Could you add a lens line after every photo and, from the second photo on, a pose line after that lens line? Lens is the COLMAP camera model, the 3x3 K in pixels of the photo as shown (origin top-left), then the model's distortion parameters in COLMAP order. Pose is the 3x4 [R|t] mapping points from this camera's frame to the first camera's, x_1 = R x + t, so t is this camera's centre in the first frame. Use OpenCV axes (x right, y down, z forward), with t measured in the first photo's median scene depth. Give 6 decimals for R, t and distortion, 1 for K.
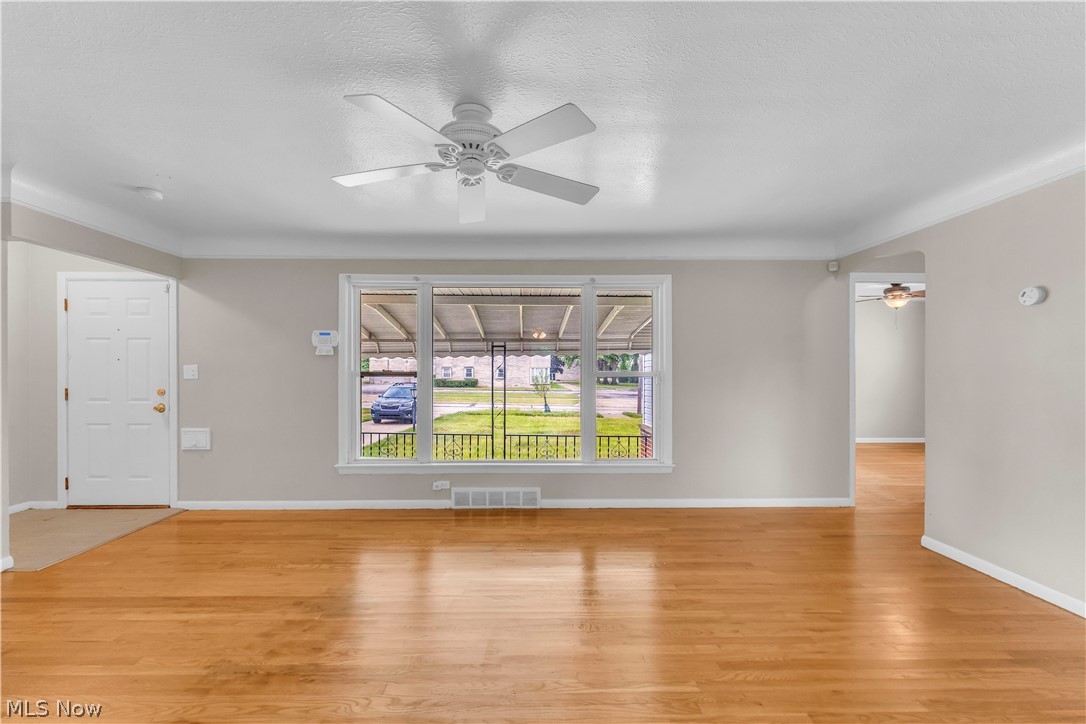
lens RADIAL K [[446.6, 0, 539.4], [0, 446.6, 366.6], [0, 0, 1]] dist [0.002260, -0.000070]
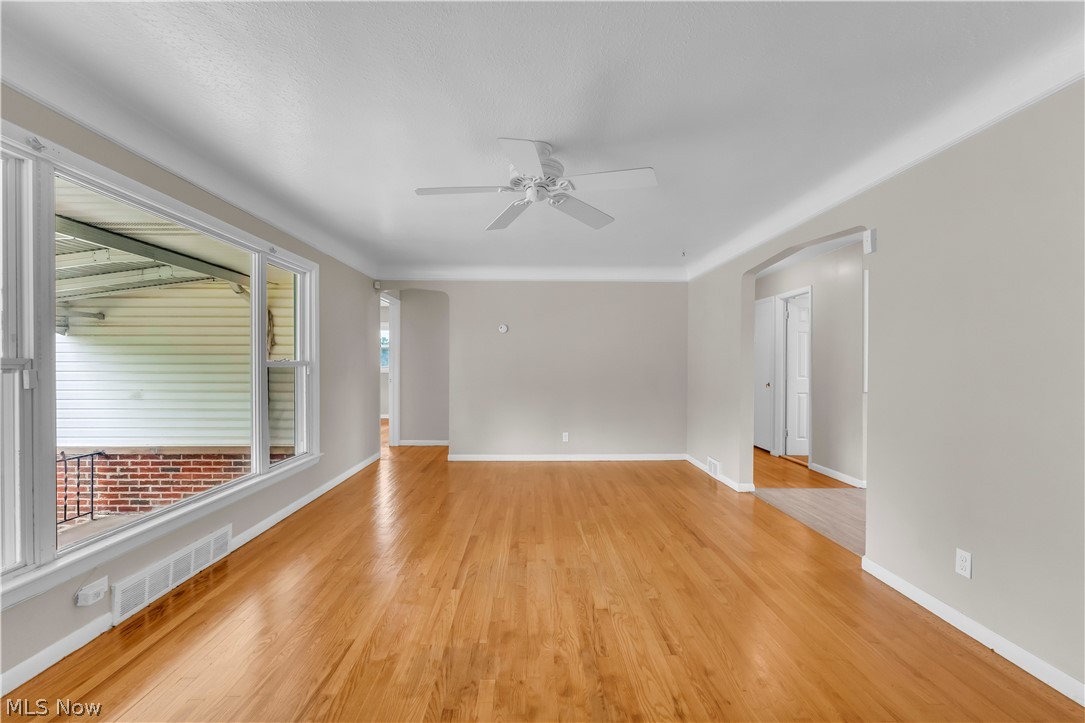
lens RADIAL K [[446.2, 0, 529.5], [0, 446.2, 362.2], [0, 0, 1]] dist [0.002260, -0.000070]
pose [[0.006630, 0.004739, 0.999967, -0.608338], [-0.013696, 0.999895, -0.004647, 0.009913], [-0.999884, -0.013665, 0.006694, 0.452219]]
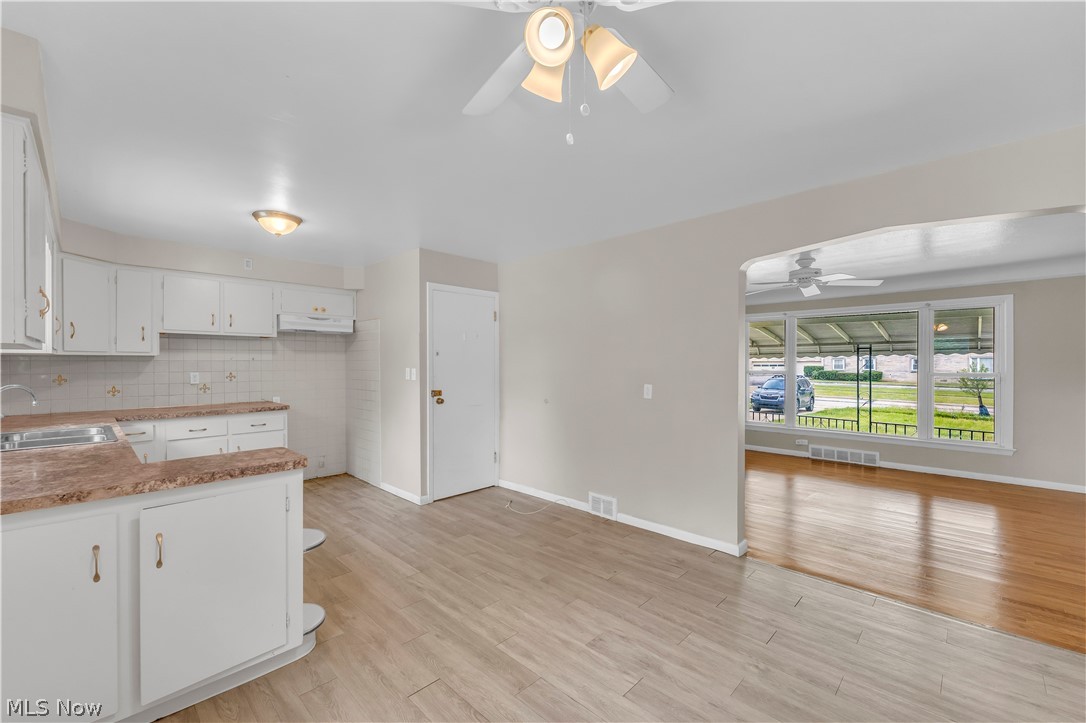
lens RADIAL K [[457.1, 0, 545.2], [0, 457.1, 362.8], [0, 0, 1]] dist [0.012460, -0.000263]
pose [[0.712437, -0.000986, -0.701735, 0.237503], [0.010374, 0.999905, 0.009127, -0.036620], [0.701659, -0.013782, 0.712380, -0.691396]]
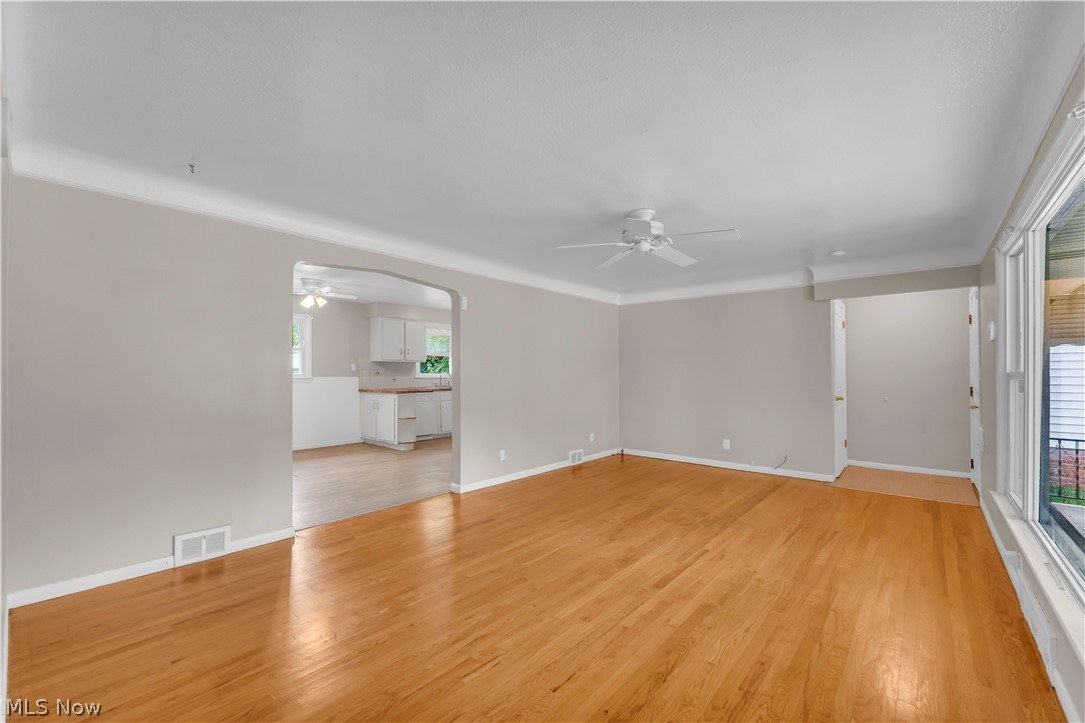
lens RADIAL K [[446.2, 0, 526.2], [0, 446.2, 364.4], [0, 0, 1]] dist [0.002260, -0.000070]
pose [[-0.672305, -0.014480, -0.740133, 0.582201], [0.008694, 0.999585, -0.027453, 0.010326], [0.740224, -0.024892, -0.671900, 0.791969]]
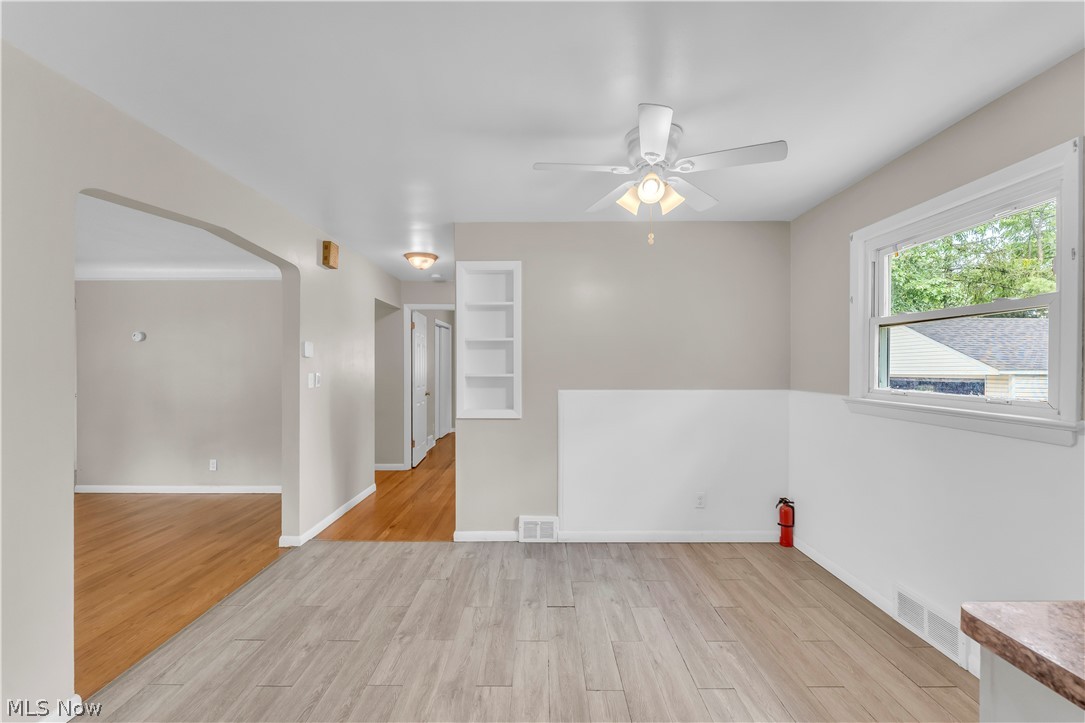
lens RADIAL K [[446.2, 0, 535.8], [0, 446.2, 364.4], [0, 0, 1]] dist [0.002260, -0.000070]
pose [[0.020270, 0.003159, 0.999790, -0.407564], [-0.012917, 0.999912, -0.002898, -0.029883], [-0.999711, -0.012856, 0.020309, -0.382905]]
